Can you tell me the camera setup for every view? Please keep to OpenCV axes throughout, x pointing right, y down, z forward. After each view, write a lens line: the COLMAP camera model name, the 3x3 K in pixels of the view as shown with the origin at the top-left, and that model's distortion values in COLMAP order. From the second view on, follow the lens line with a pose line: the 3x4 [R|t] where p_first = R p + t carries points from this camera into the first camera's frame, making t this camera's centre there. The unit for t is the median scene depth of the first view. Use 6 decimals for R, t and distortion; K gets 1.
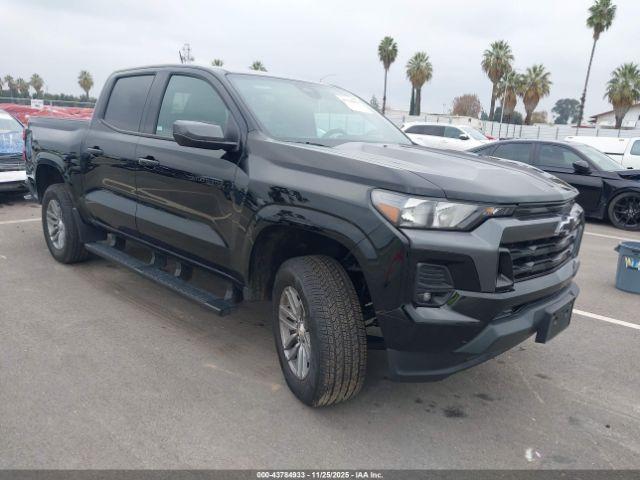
lens RADIAL K [[495.0, 0, 320.0], [0, 495.0, 240.0], [0, 0, 1]] dist [0.001419, 0.002258]
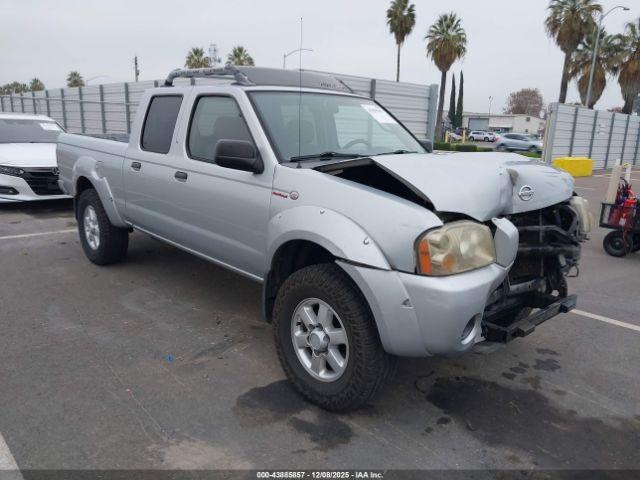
lens RADIAL K [[495.0, 0, 320.0], [0, 495.0, 240.0], [0, 0, 1]] dist [0.001419, 0.002258]
pose [[0.994150, 0.008111, -0.107706, 0.108218], [-0.009217, 0.999910, -0.009775, -0.072710], [0.107617, 0.010710, 0.994135, 0.334796]]
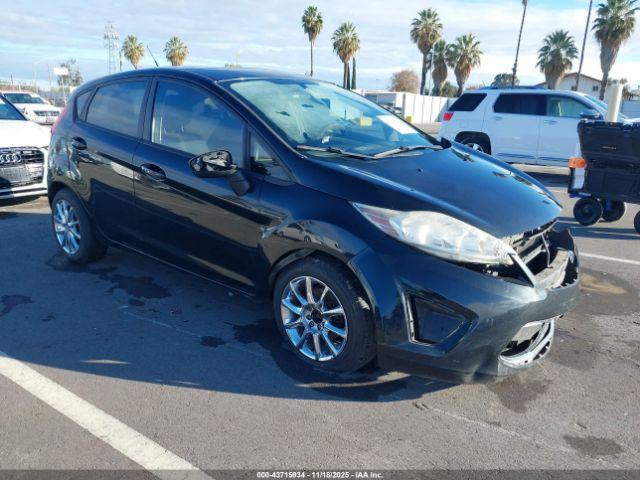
lens RADIAL K [[495.0, 0, 320.0], [0, 495.0, 240.0], [0, 0, 1]] dist [0.001419, 0.002258]
pose [[0.993906, -0.053855, 0.096184, 0.042905], [0.050132, 0.997912, 0.040718, -0.013530], [-0.098176, -0.035648, 0.994530, 0.069112]]
